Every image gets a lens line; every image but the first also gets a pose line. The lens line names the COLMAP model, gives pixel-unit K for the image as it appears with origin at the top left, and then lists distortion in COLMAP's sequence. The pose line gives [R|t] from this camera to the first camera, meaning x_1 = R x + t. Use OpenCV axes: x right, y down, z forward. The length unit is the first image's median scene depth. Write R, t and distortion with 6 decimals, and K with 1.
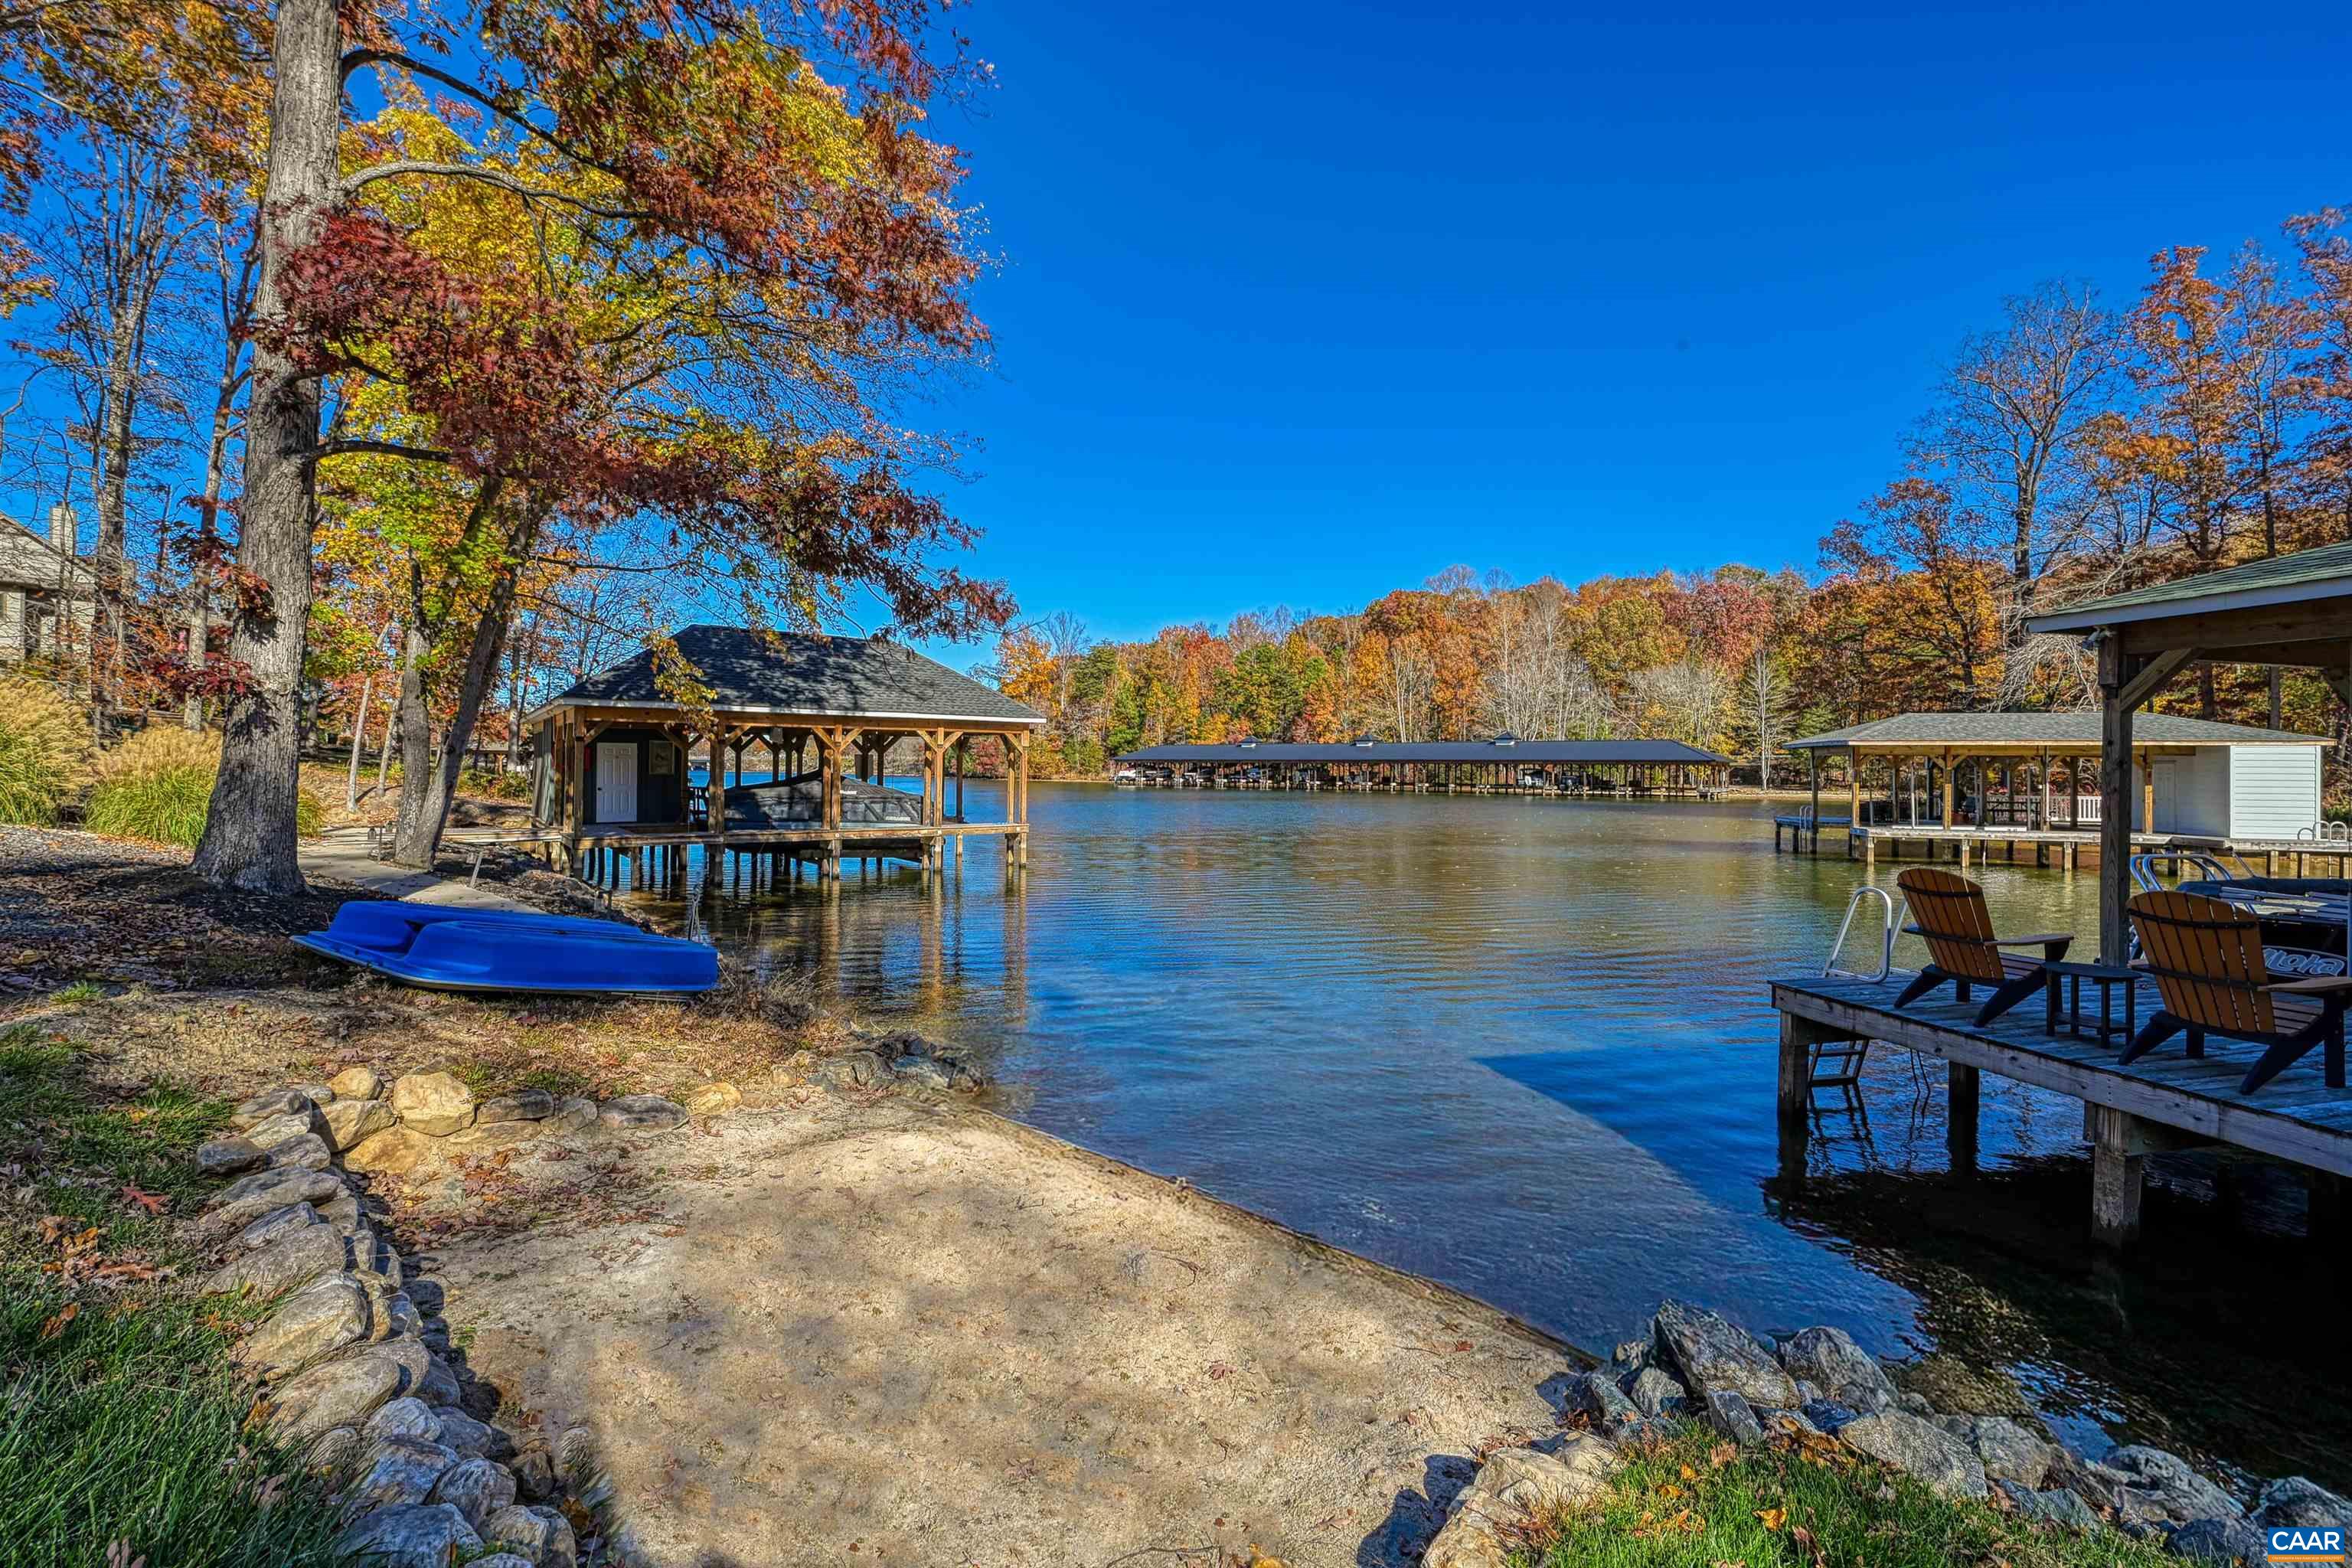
lens RADIAL K [[960.6, 0, 1176.0], [0, 960.6, 784.0], [0, 0, 1]] dist [0.001030, 0.000083]
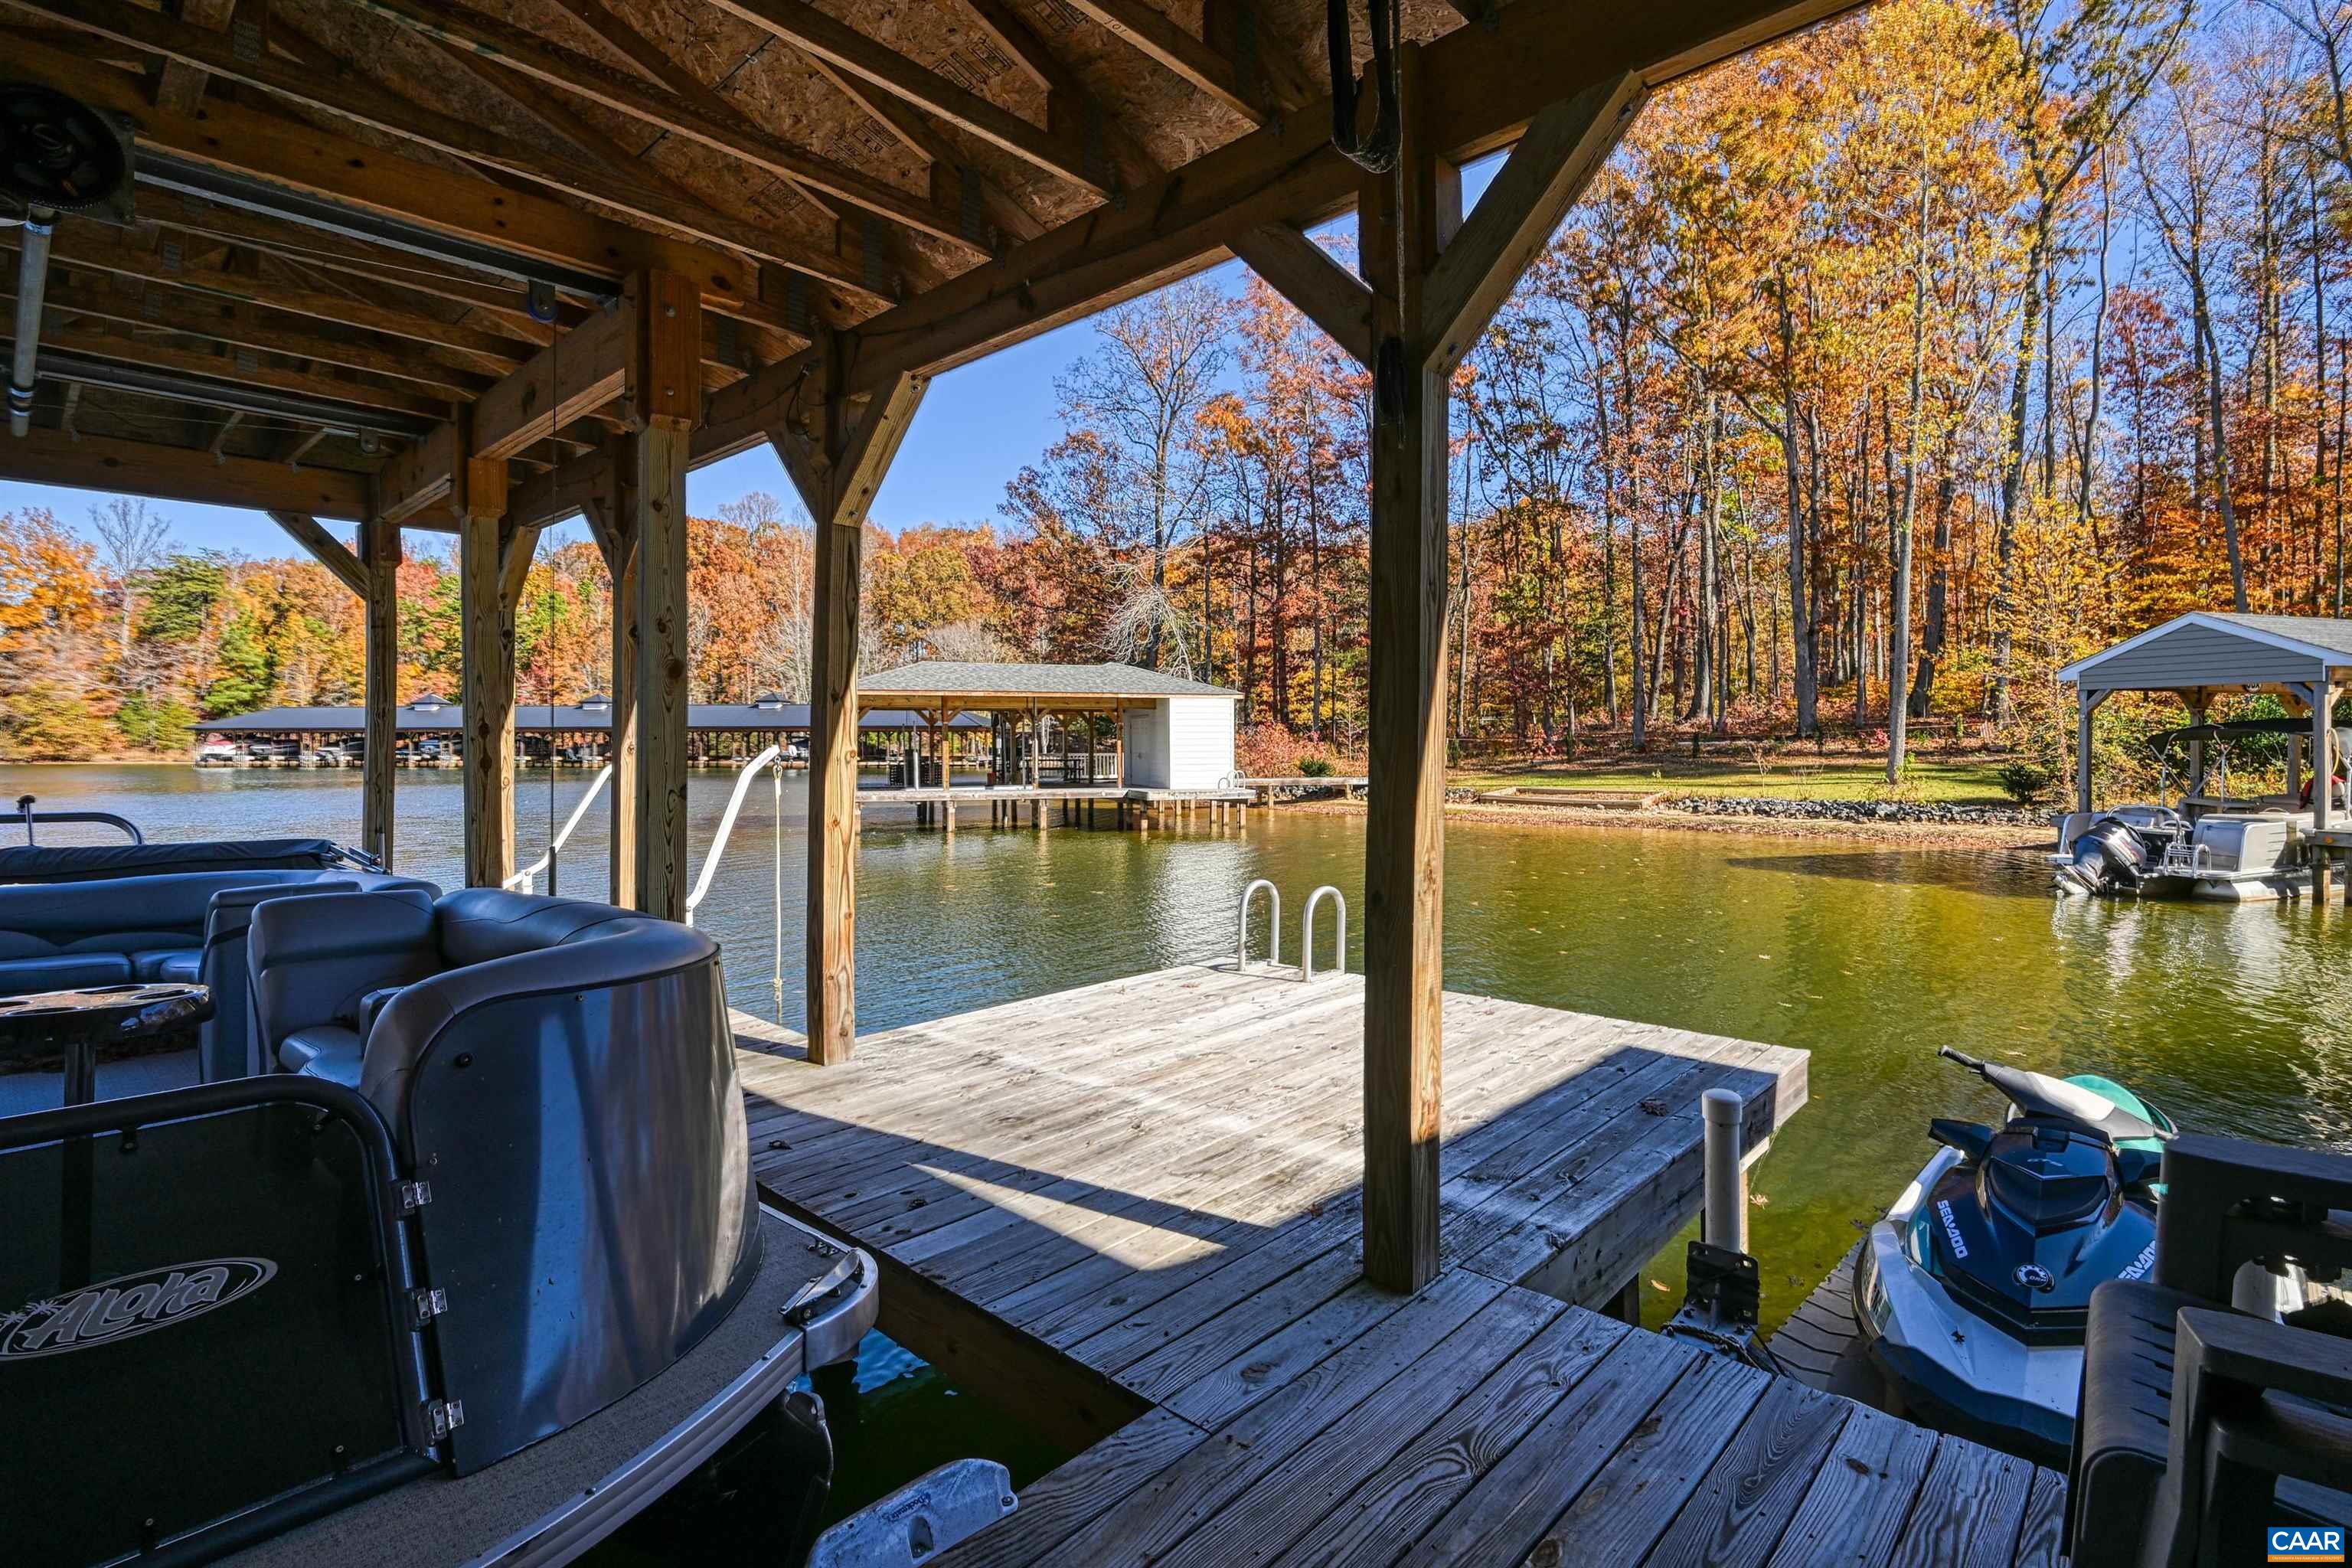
lens RADIAL K [[1109.7, 0, 1176.0], [0, 1109.7, 784.0], [0, 0, 1]] dist [-0.001595, -0.000196]
pose [[0.835940, -0.031306, 0.547928, 0.080373], [0.018648, 0.999416, 0.028650, 0.002781], [-0.548504, -0.013732, 0.836035, 0.004700]]
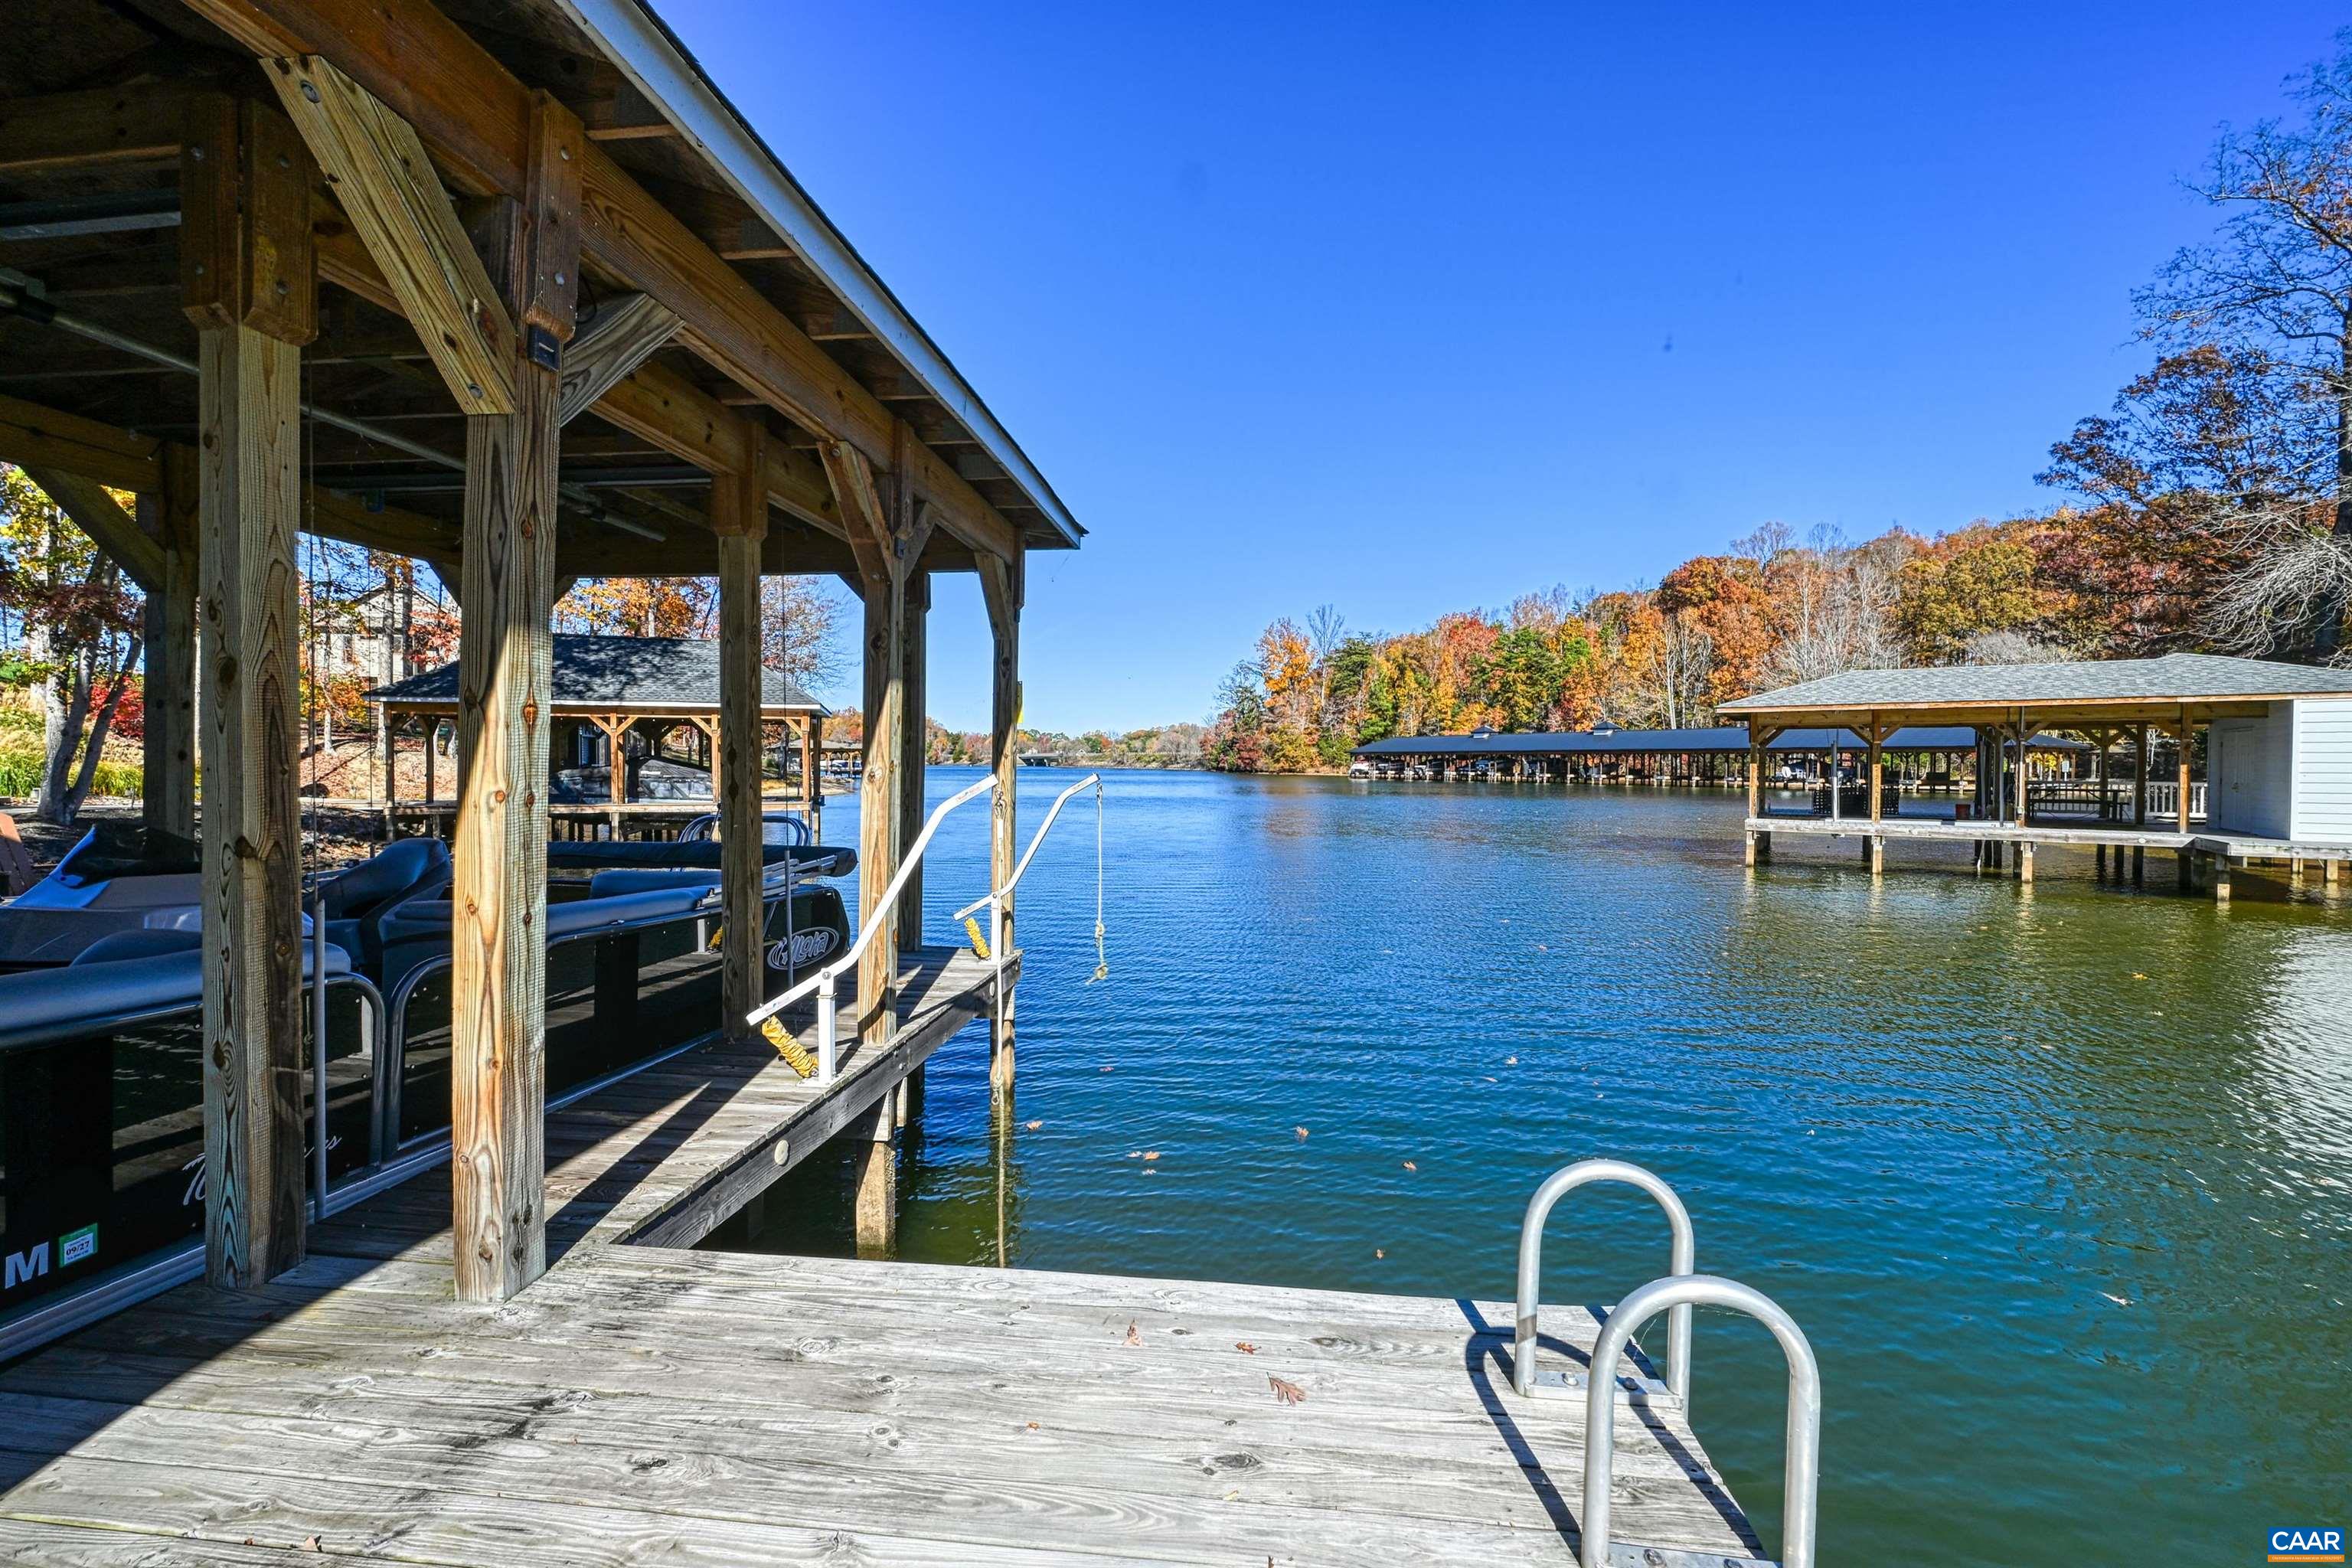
lens RADIAL K [[951.6, 0, 1176.0], [0, 951.6, 784.0], [0, 0, 1]] dist [0.000296, 0.000061]
pose [[0.939662, 0.002494, -0.342094, 0.103101], [-0.000907, 0.999988, 0.004802, 0.002416], [0.342102, -0.004202, 0.939653, 0.022305]]
